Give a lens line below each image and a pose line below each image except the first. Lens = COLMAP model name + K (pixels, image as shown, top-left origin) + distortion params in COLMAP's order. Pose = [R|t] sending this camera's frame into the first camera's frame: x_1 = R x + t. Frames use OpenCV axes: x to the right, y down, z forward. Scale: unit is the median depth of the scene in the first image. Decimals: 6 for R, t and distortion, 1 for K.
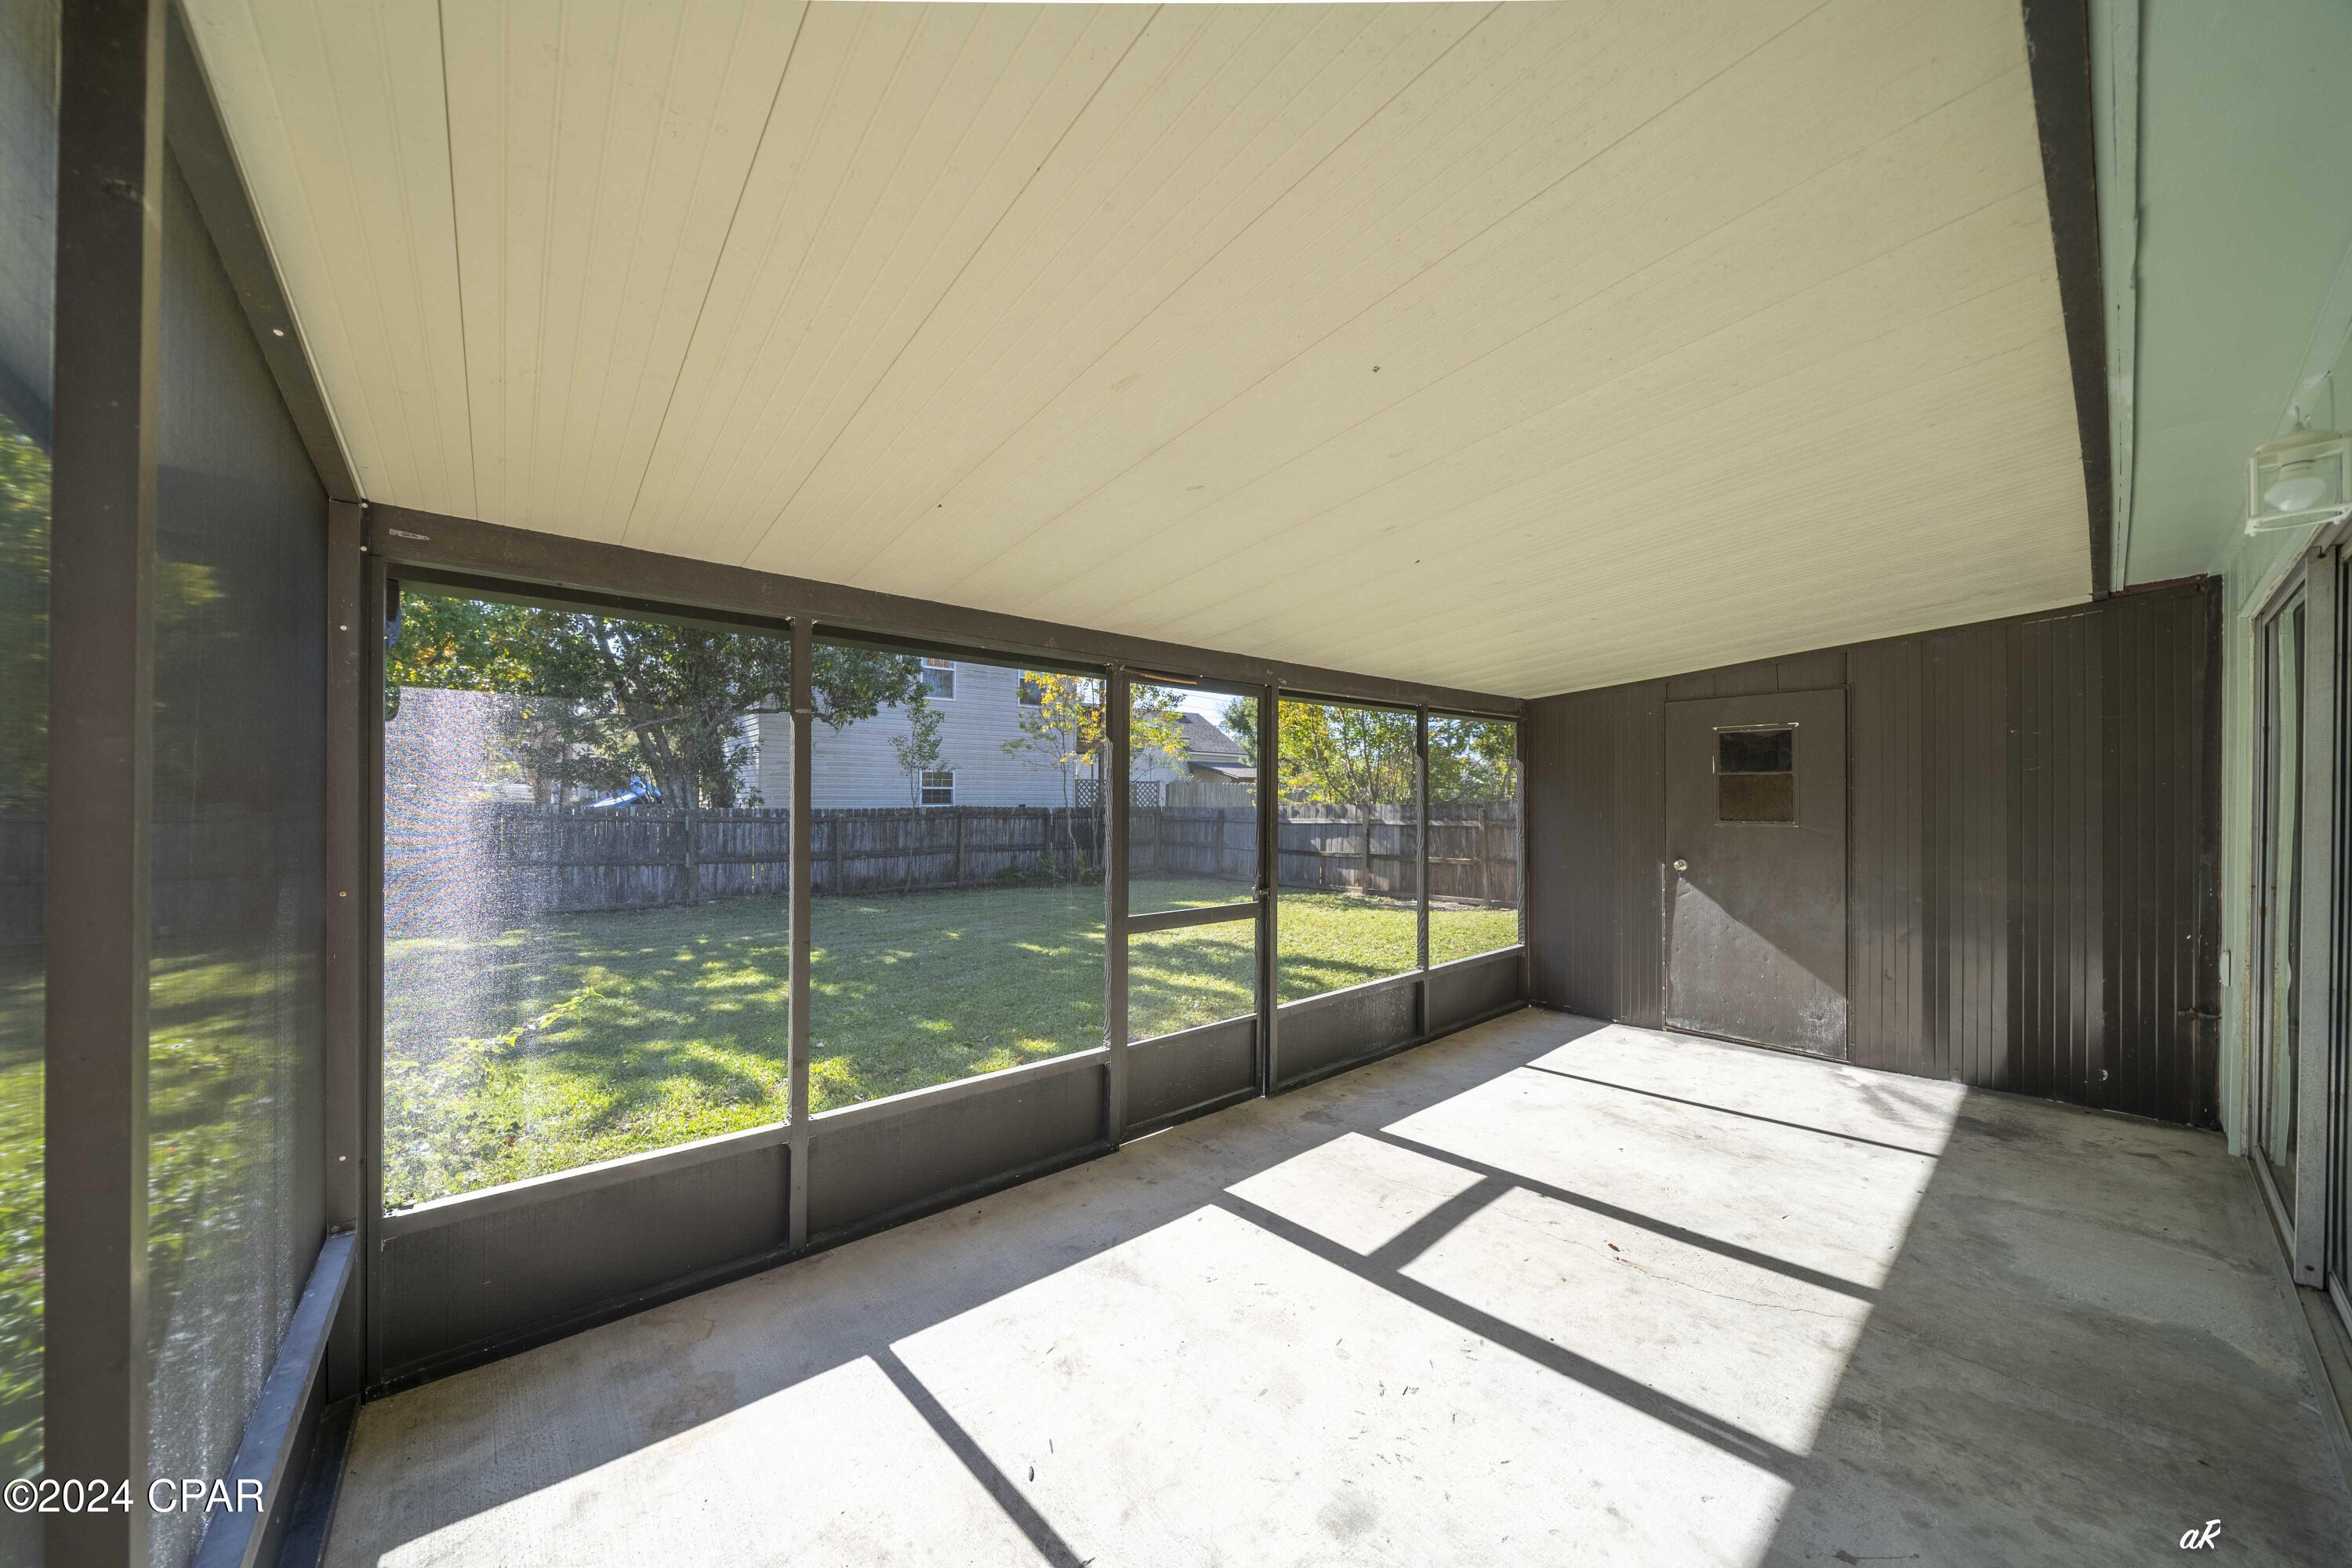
lens RADIAL K [[799.0, 0, 1157.9], [0, 799.0, 794.5], [0, 0, 1]] dist [-0.001407, -0.000188]
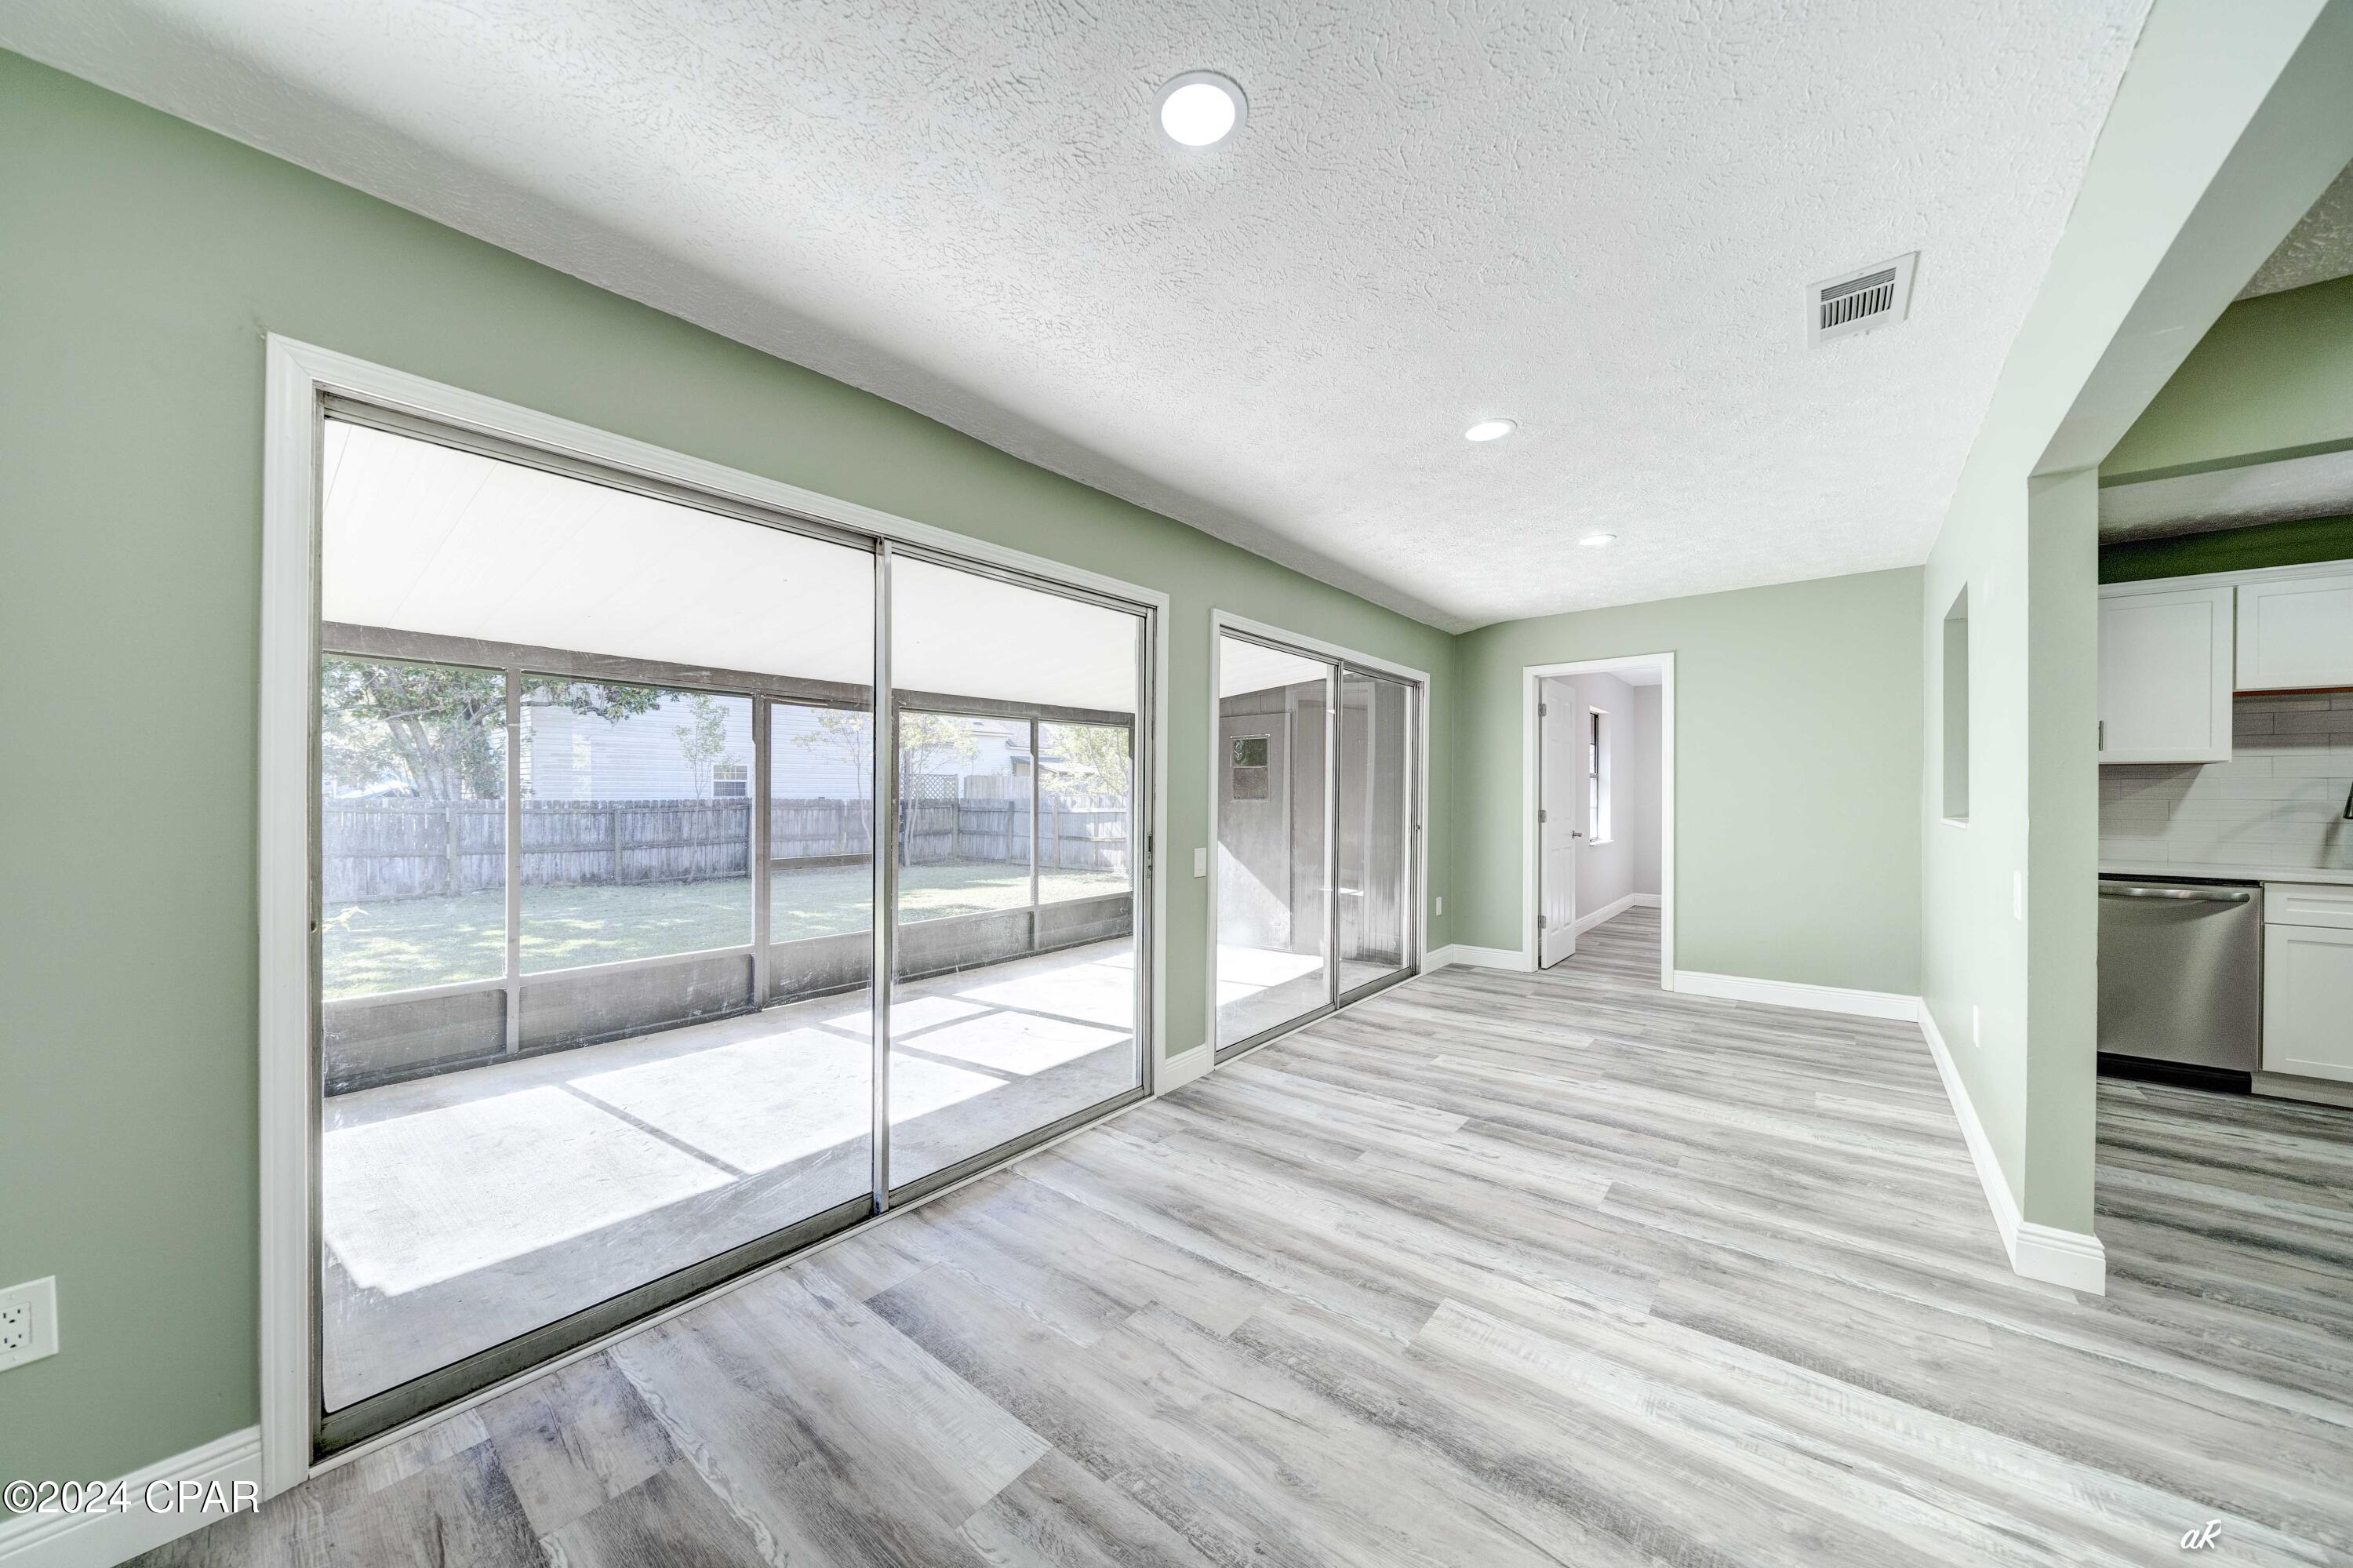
lens RADIAL K [[813.7, 0, 1163.5], [0, 813.7, 794.4], [0, 0, 1]] dist [-0.001709, -0.000263]
pose [[0.982912, -0.003256, 0.184048, 0.293698], [0.002207, 0.999980, 0.005904, 0.016943], [-0.184063, -0.005397, 0.982900, -0.464555]]
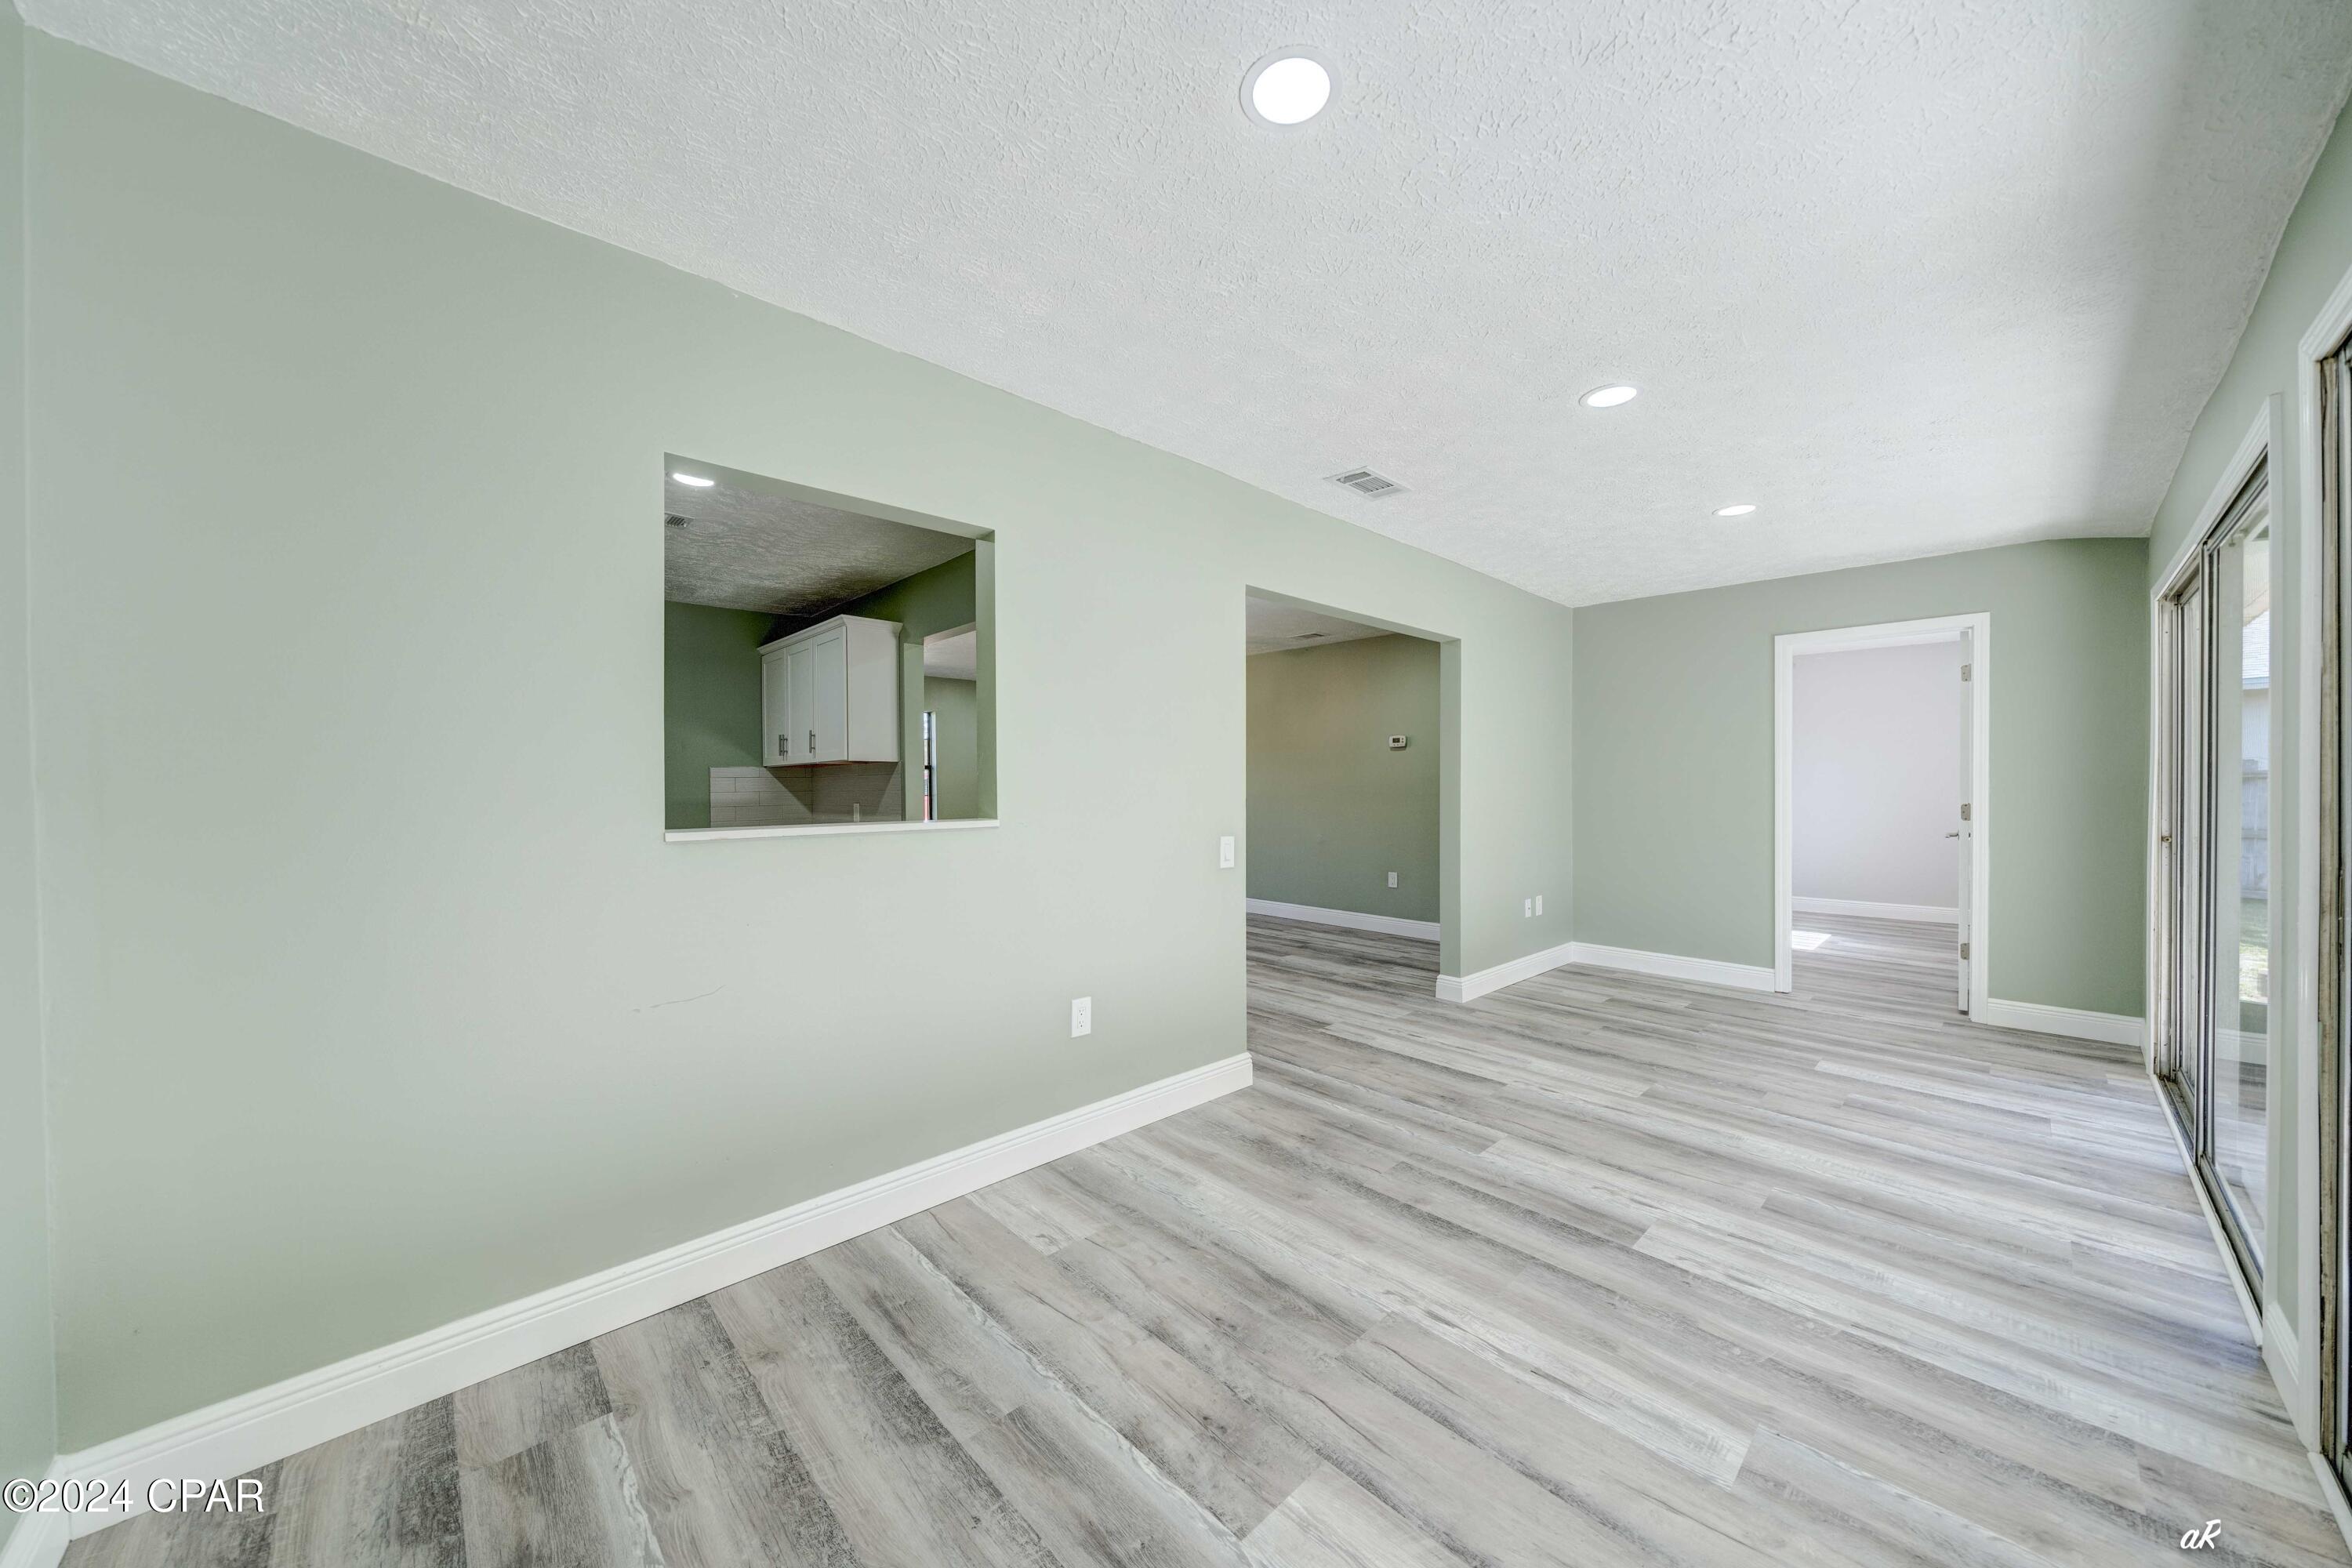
lens RADIAL K [[806.9, 0, 1172.4], [0, 806.9, 788.1], [0, 0, 1]] dist [-0.001282, -0.000126]
pose [[-0.998122, -0.001275, -0.061250, 0.943654], [-0.001395, 0.999997, 0.001916, 0.026218], [0.061247, 0.001998, -0.998121, 0.571539]]
